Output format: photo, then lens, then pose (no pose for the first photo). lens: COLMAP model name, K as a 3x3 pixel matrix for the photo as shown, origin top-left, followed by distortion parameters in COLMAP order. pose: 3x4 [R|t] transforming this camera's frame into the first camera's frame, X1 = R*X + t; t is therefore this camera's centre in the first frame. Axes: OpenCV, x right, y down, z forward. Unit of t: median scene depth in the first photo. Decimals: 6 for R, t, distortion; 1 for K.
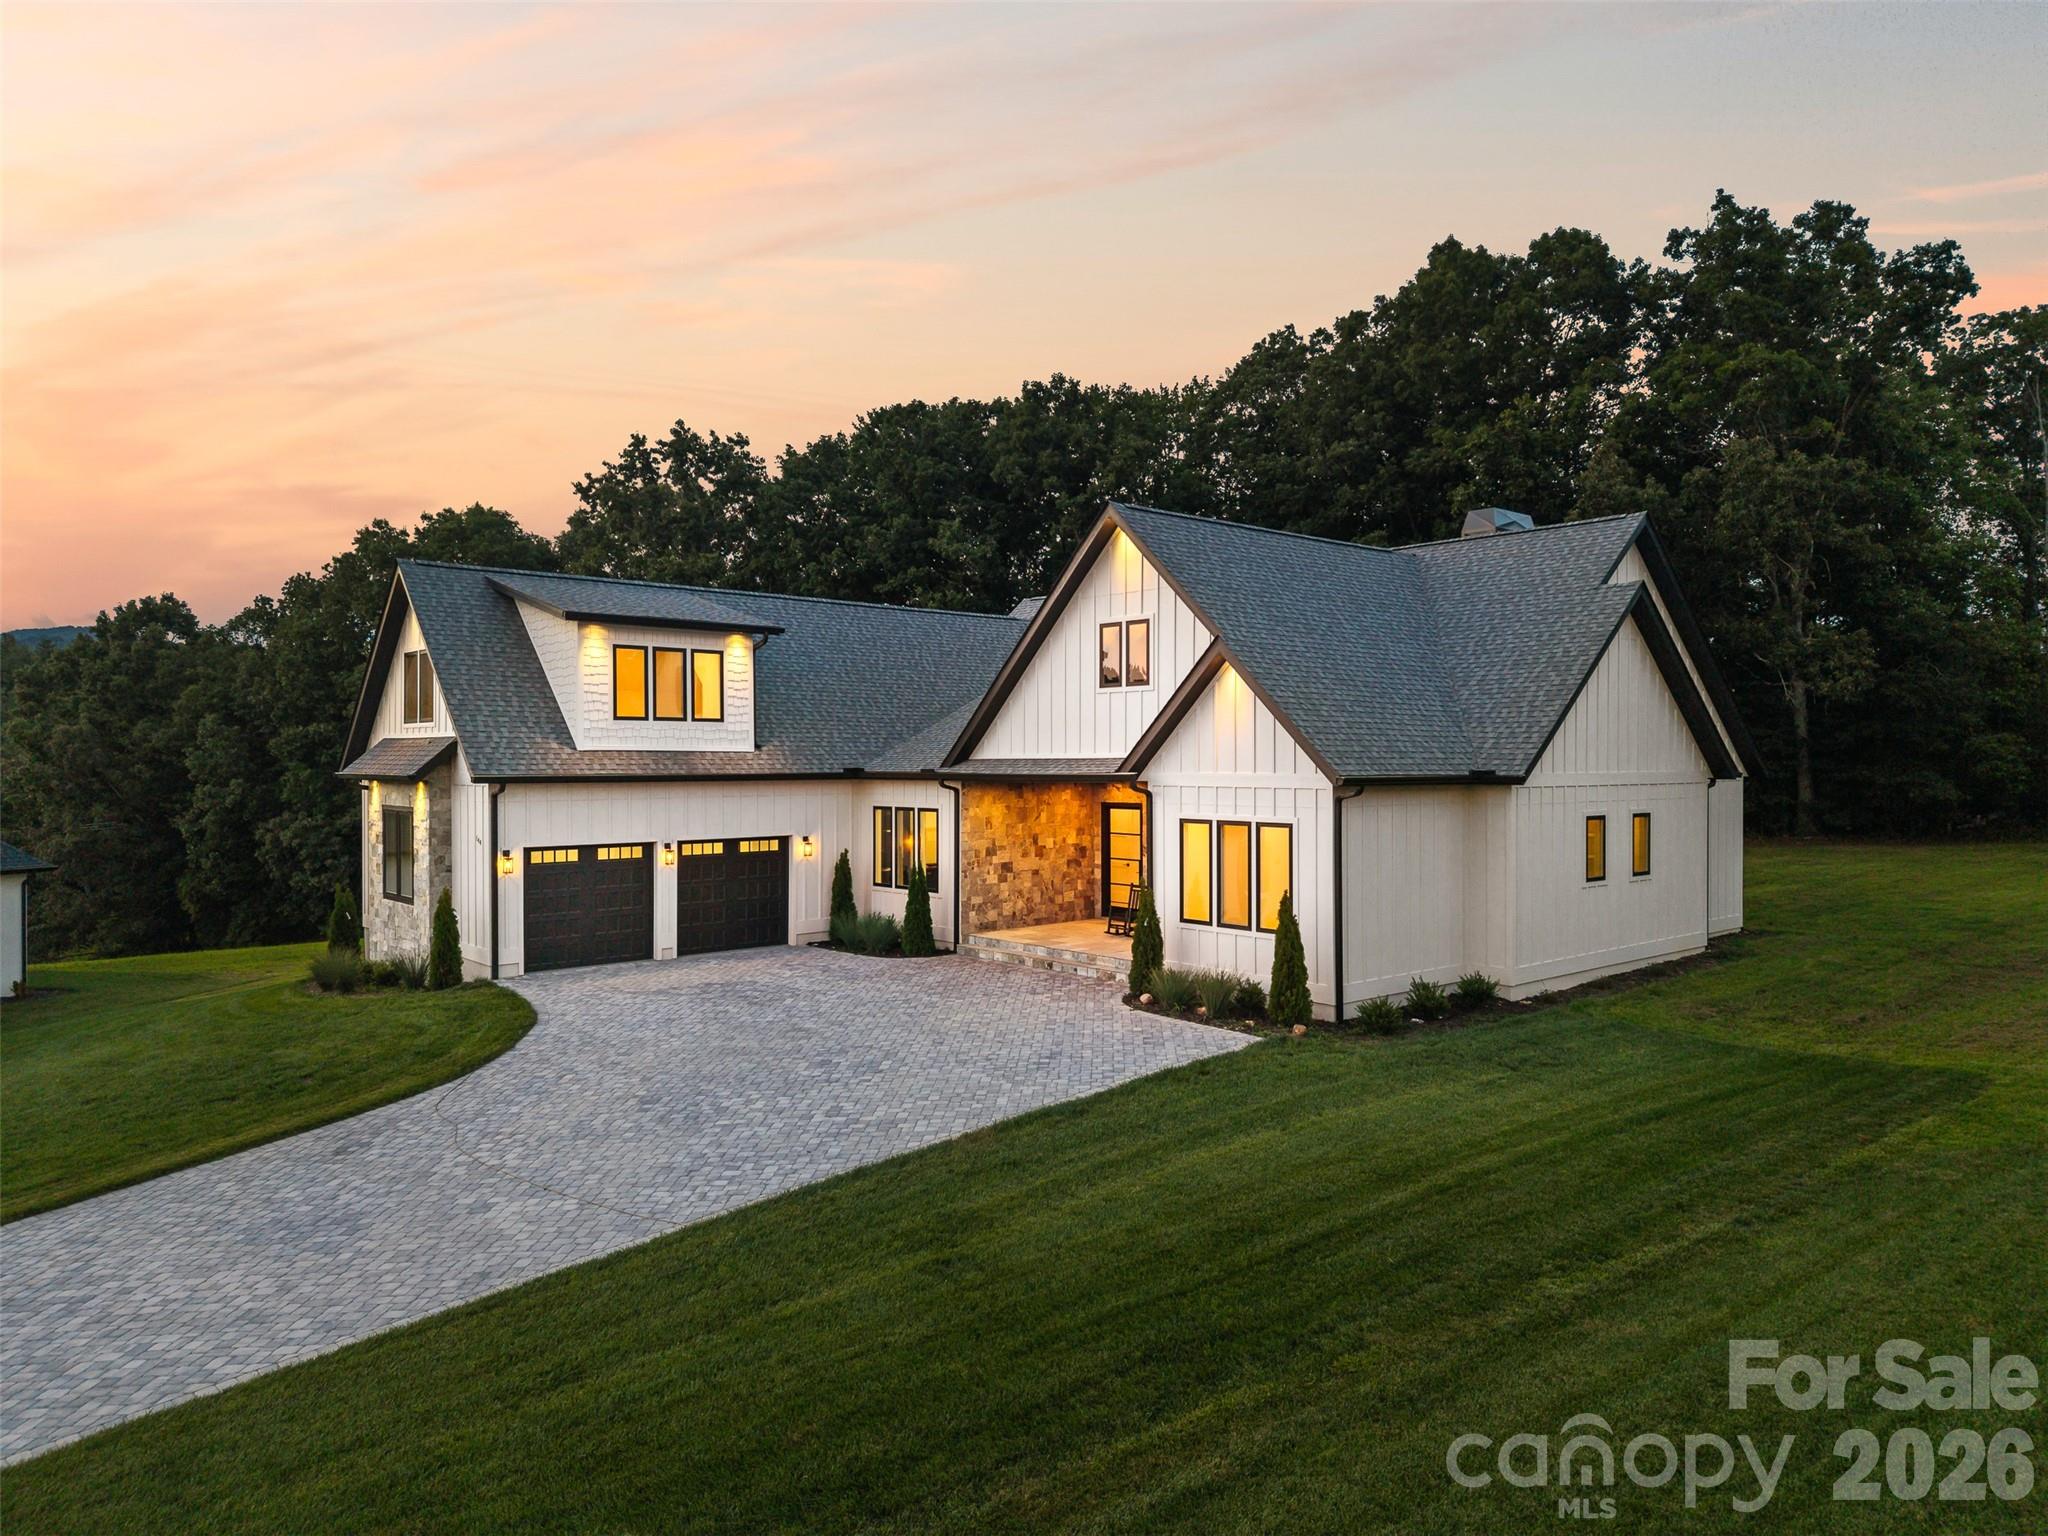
lens RADIAL K [[1385.5, 0, 1024.0], [0, 1385.5, 768.0], [0, 0, 1]] dist [0.001411, -0.001242]
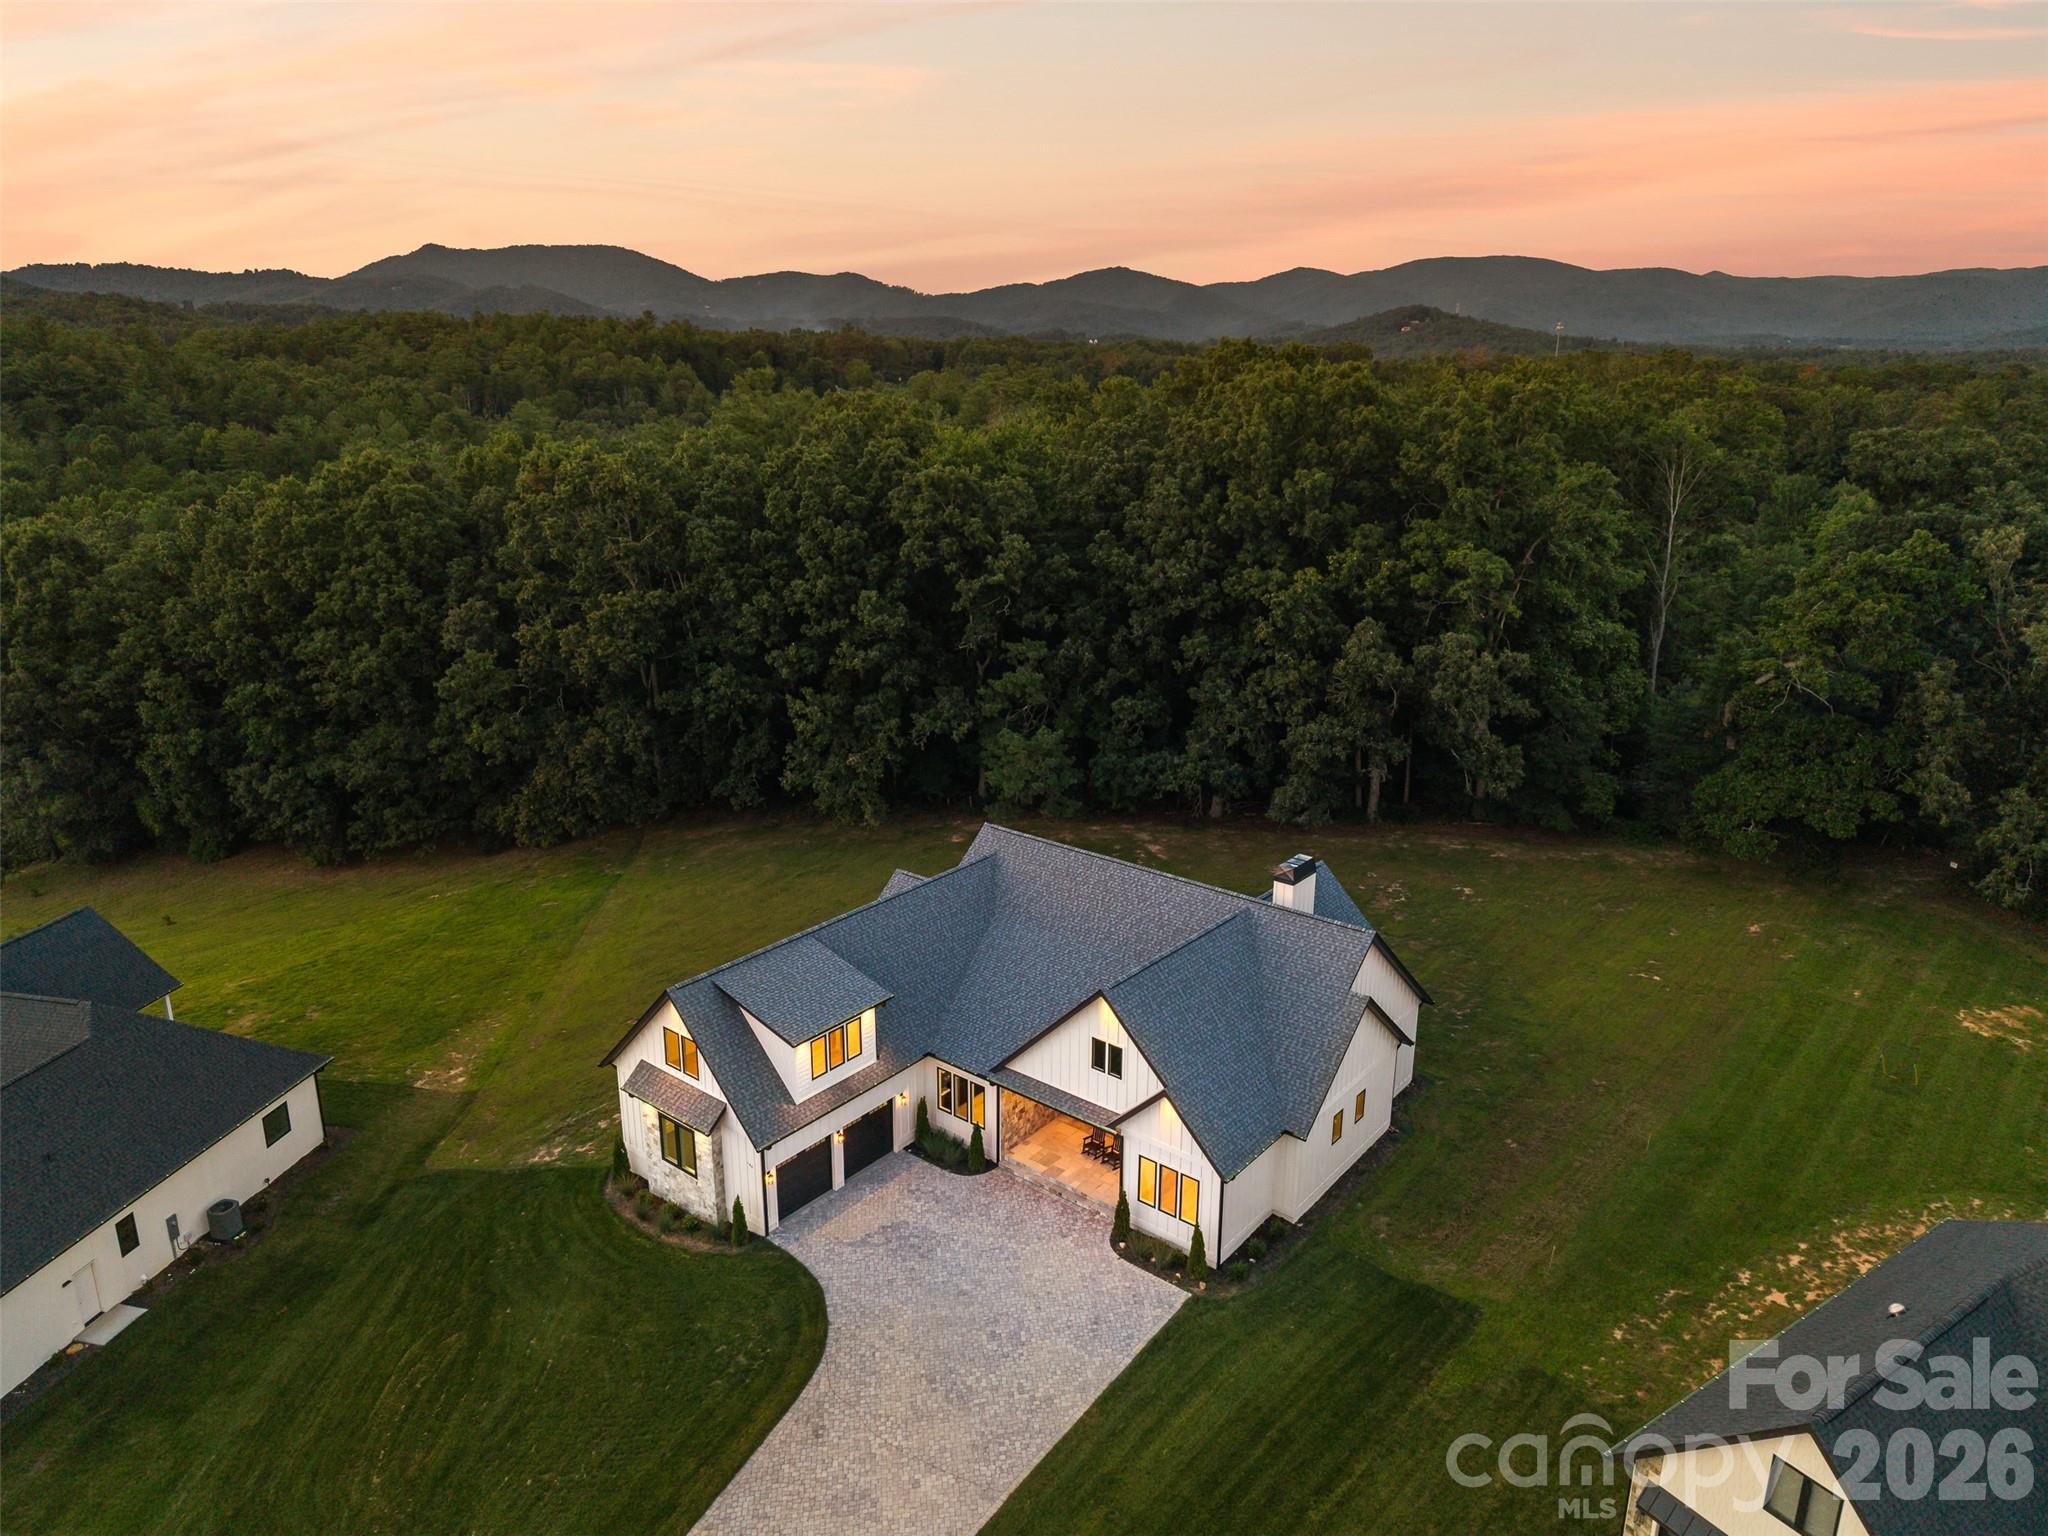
lens RADIAL K [[1385.5, 0, 1024.0], [0, 1385.5, 768.0], [0, 0, 1]] dist [0.001411, -0.001242]
pose [[0.985690, -0.048067, 0.161572, -0.281173], [0.000475, 0.959272, 0.282482, -0.868325], [-0.168570, -0.278363, 0.945568, -0.565902]]
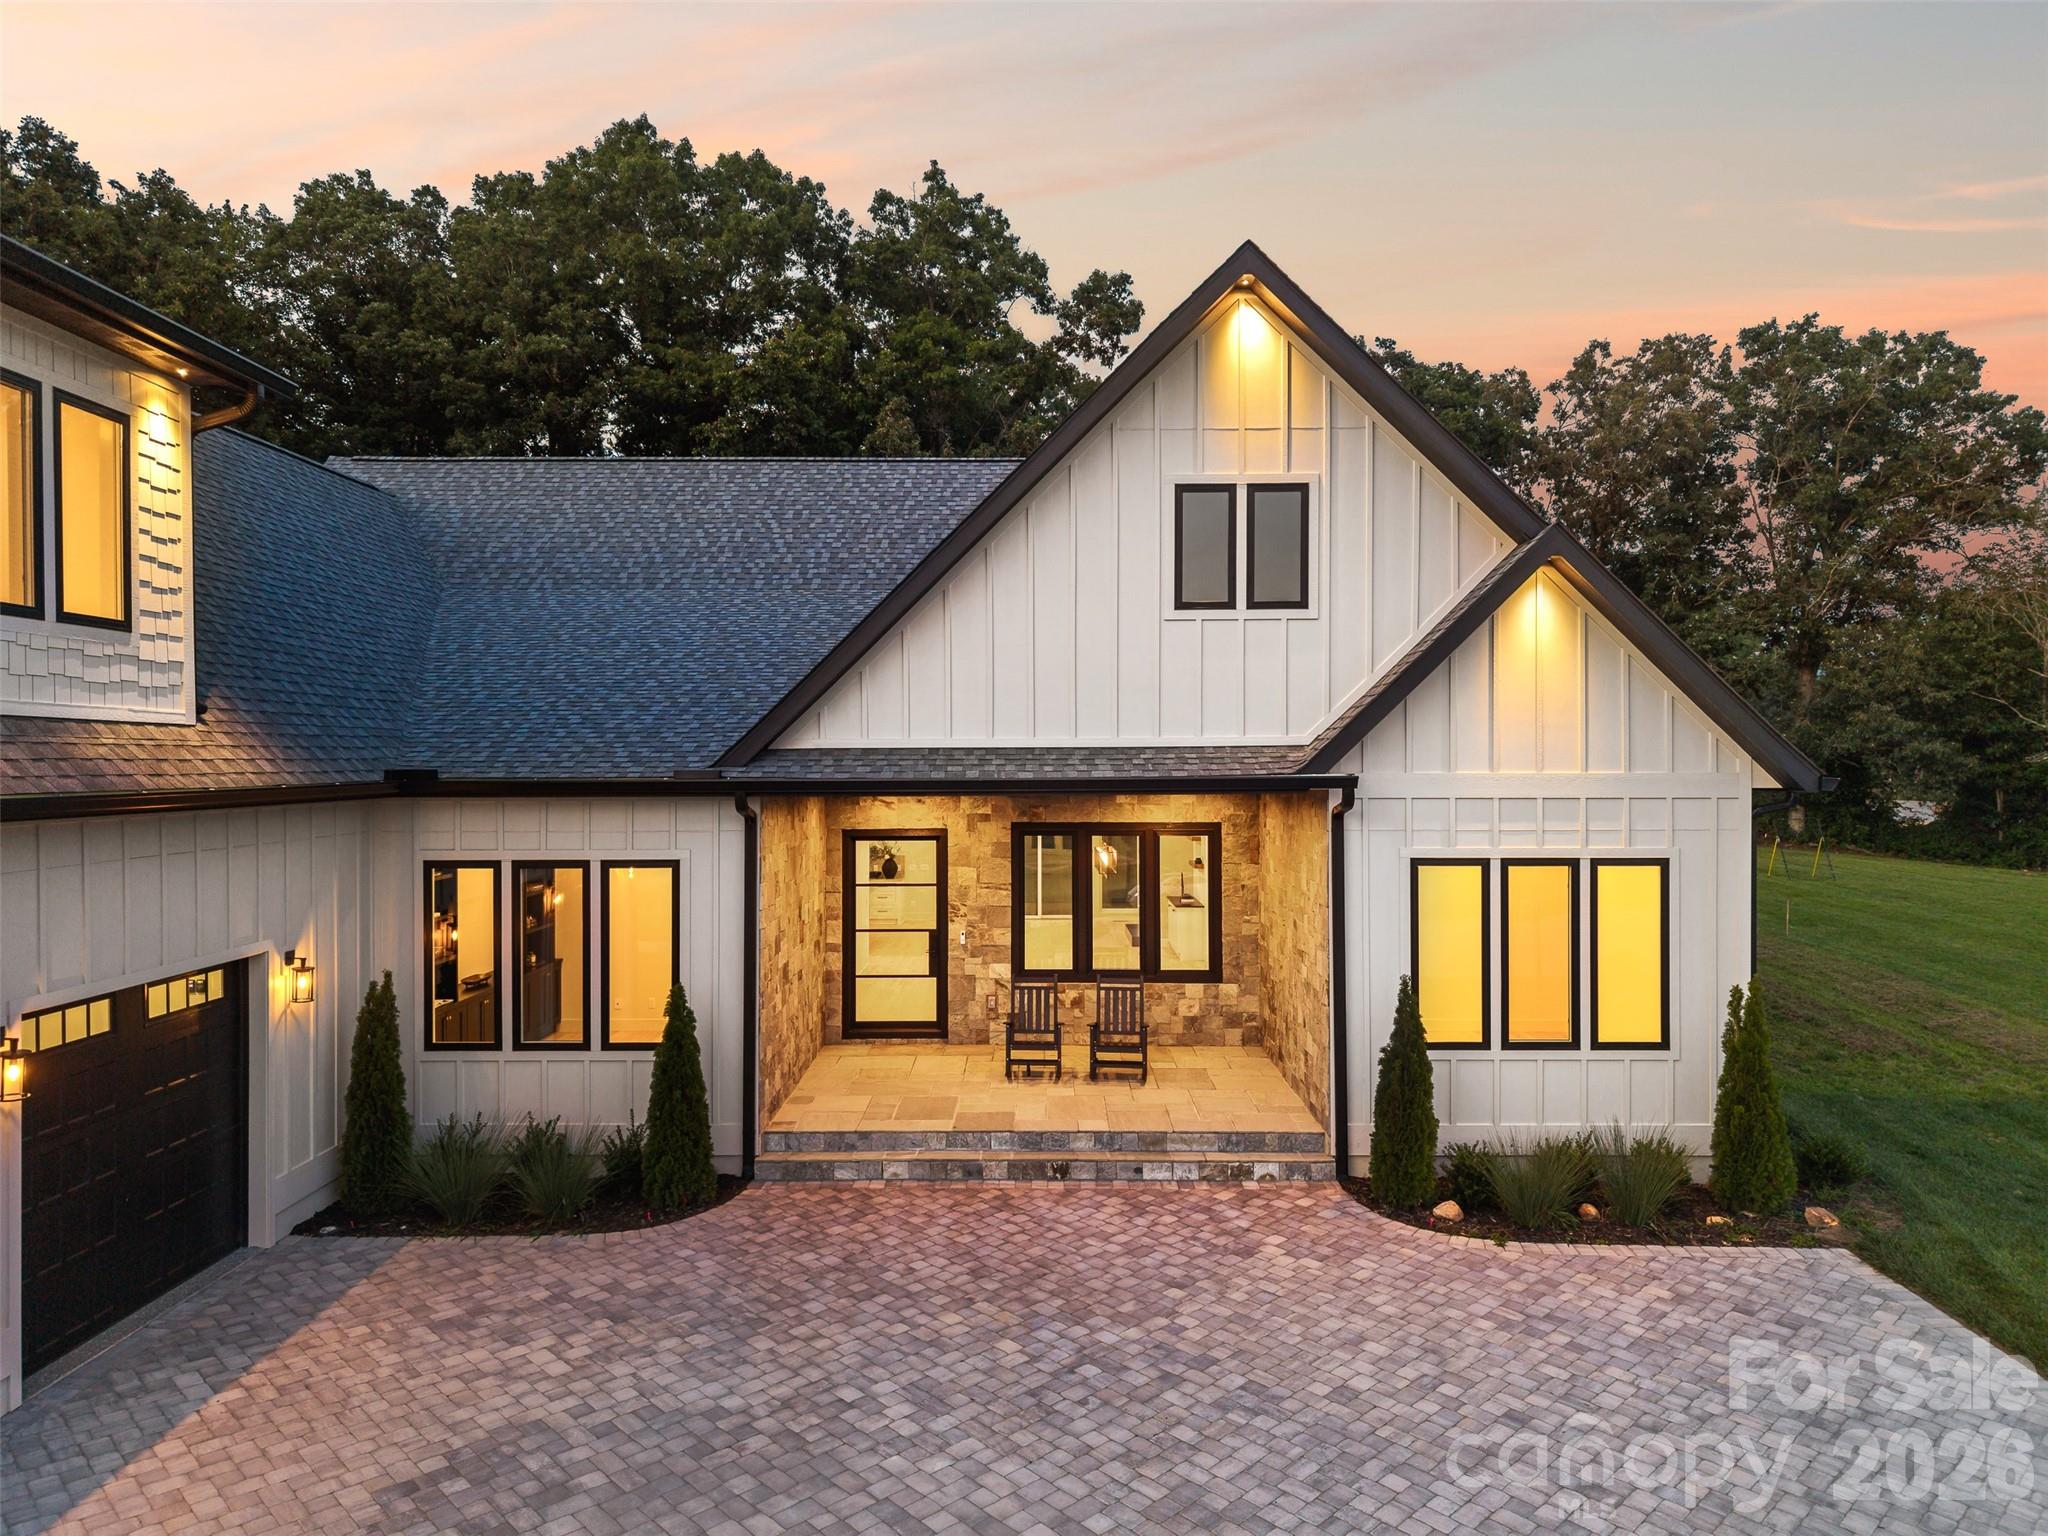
lens RADIAL K [[1371.1, 0, 1050.9], [0, 1371.1, 774.0], [0, 0, 1]] dist [-0.000828, -0.001567]
pose [[0.650802, -0.010389, 0.759177, -0.324218], [0.008445, 0.999944, 0.006445, -0.000169], [-0.759201, 0.002216, 0.650853, 0.628075]]
